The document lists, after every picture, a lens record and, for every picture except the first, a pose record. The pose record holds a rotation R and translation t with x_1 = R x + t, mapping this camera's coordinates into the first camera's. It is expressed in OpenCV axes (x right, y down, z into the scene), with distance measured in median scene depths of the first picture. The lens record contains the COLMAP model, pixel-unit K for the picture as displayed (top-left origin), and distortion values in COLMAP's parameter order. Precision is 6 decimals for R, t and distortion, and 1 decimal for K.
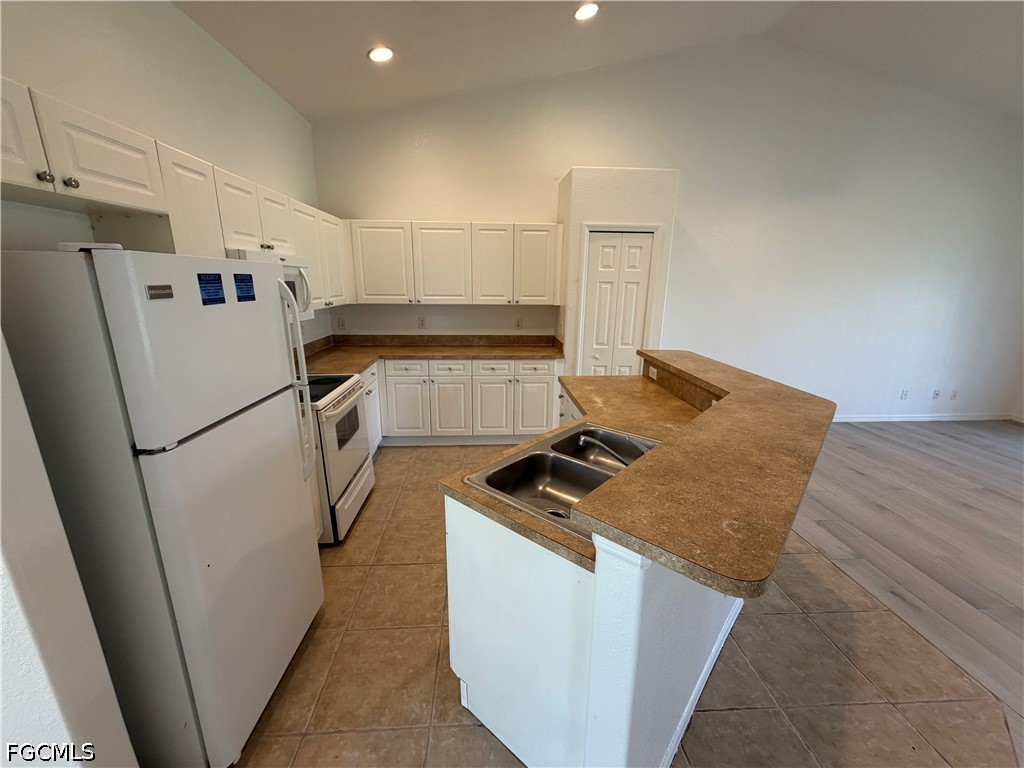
lens RADIAL K [[407.9, 0, 511.2], [0, 407.9, 384.3], [0, 0, 1]] dist [0.001223, -0.000140]
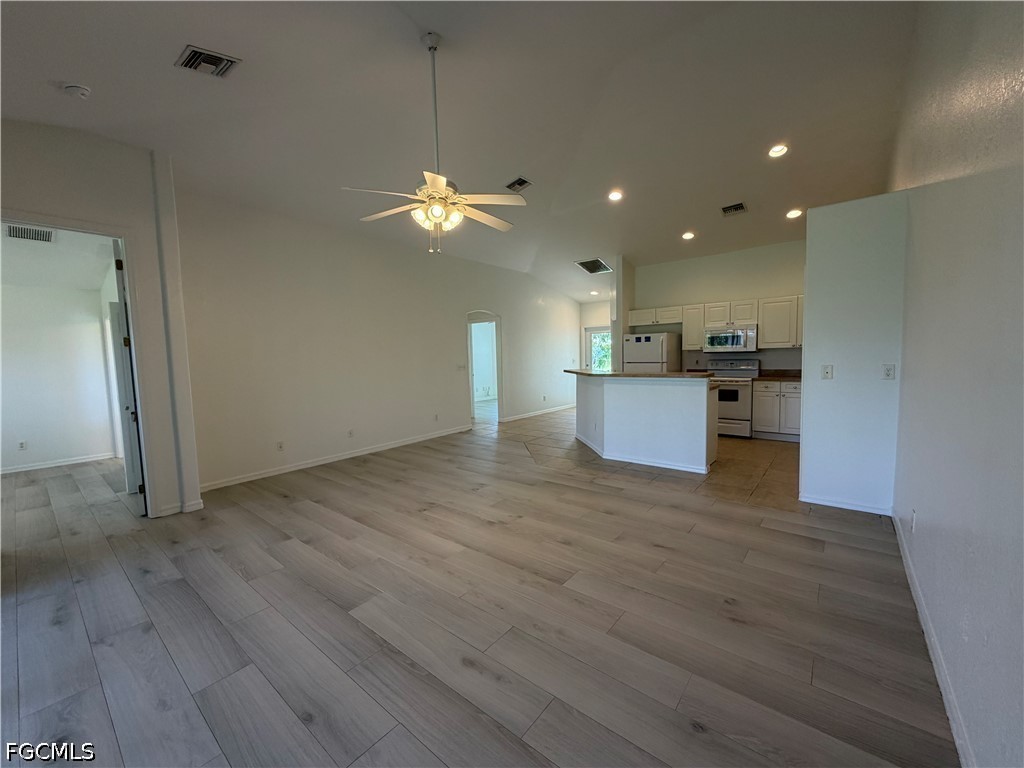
lens RADIAL K [[407.9, 0, 511.5], [0, 407.9, 382.7], [0, 0, 1]] dist [0.001223, -0.000140]
pose [[-0.678122, 0.056150, -0.732801, 1.550466], [-0.165312, 0.959874, 0.226526, -0.213895], [0.716116, 0.274753, -0.641629, 1.165254]]
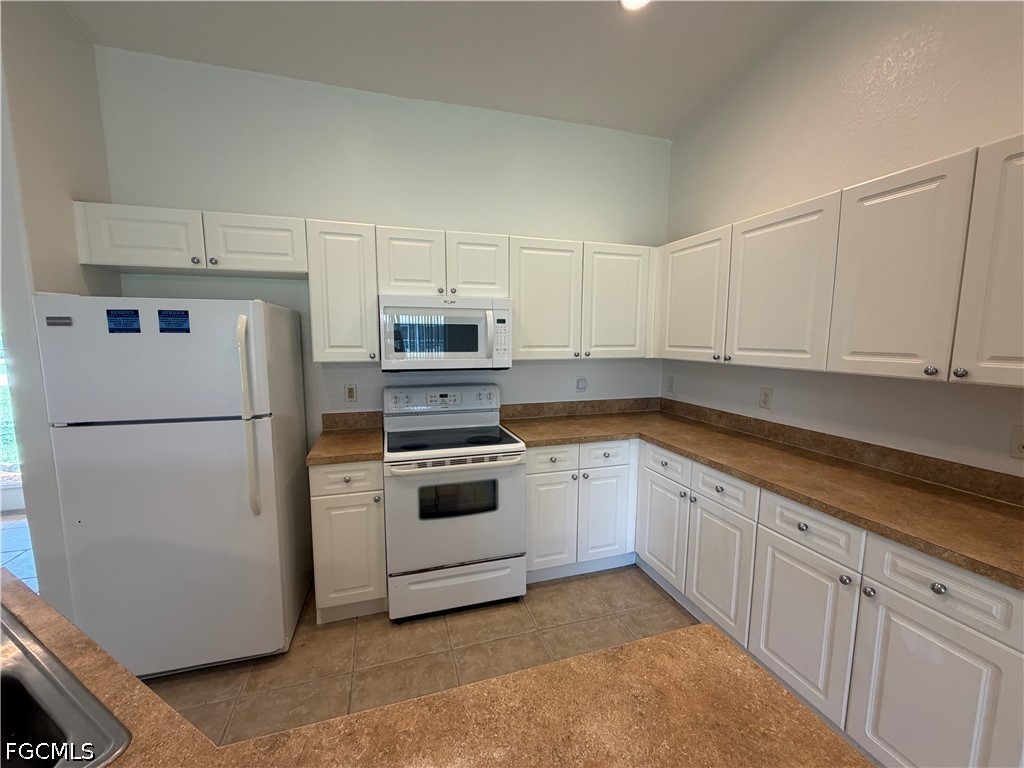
lens RADIAL K [[407.9, 0, 507.8], [0, 407.9, 383.7], [0, 0, 1]] dist [0.001223, -0.000140]
pose [[0.235890, 0.104471, -0.966148, 0.269721], [-0.241512, 0.969314, 0.045847, -0.127383], [0.941291, 0.222521, 0.253882, 0.601899]]
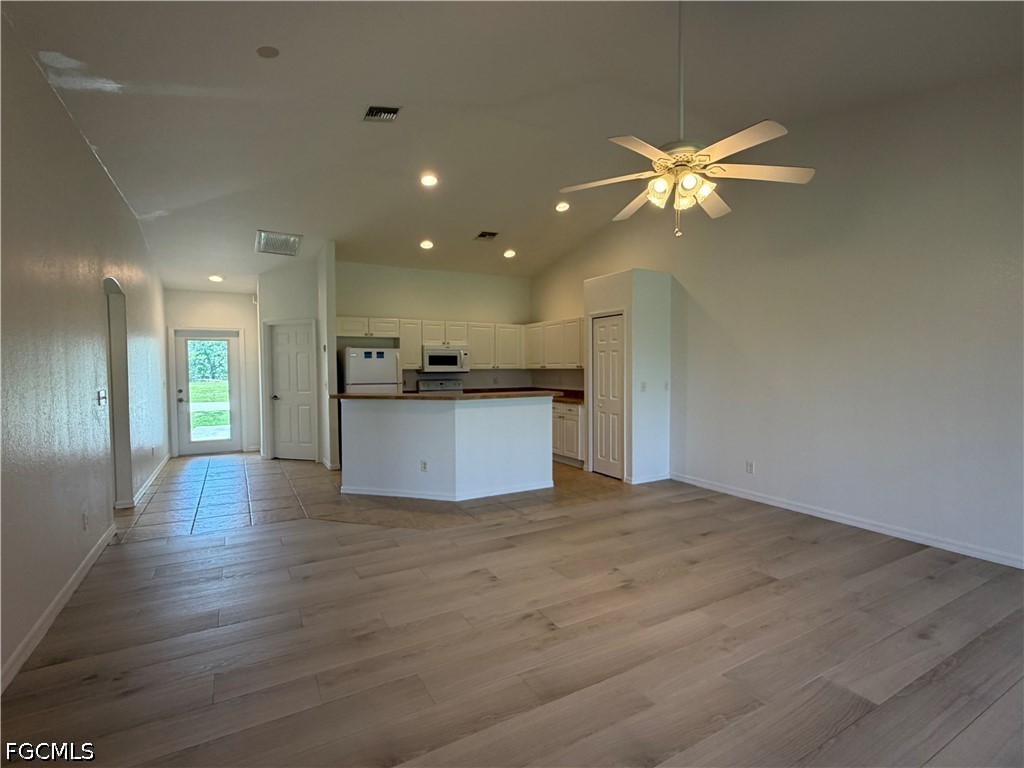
lens RADIAL K [[485.8, 0, 513.6], [0, 485.8, 385.1], [0, 0, 1]] dist [0.002072, -0.001071]
pose [[0.439748, 0.019988, -0.897899, 1.593587], [-0.214255, 0.973222, -0.083267, 0.066298], [0.872191, 0.228996, 0.432255, 0.043154]]
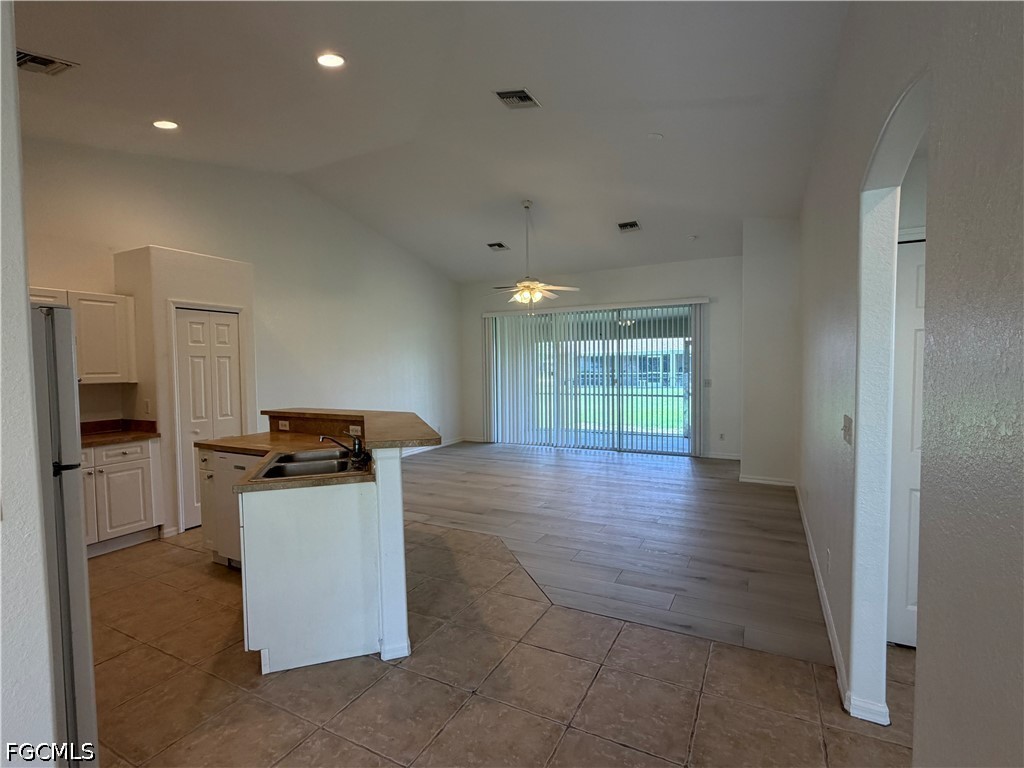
lens RADIAL K [[485.8, 0, 508.6], [0, 485.8, 384.0], [0, 0, 1]] dist [0.002072, -0.001071]
pose [[0.524569, -0.052596, 0.849742, -0.393851], [0.232448, 0.969016, -0.083517, 0.096953], [-0.819021, 0.241331, 0.520542, -0.247413]]
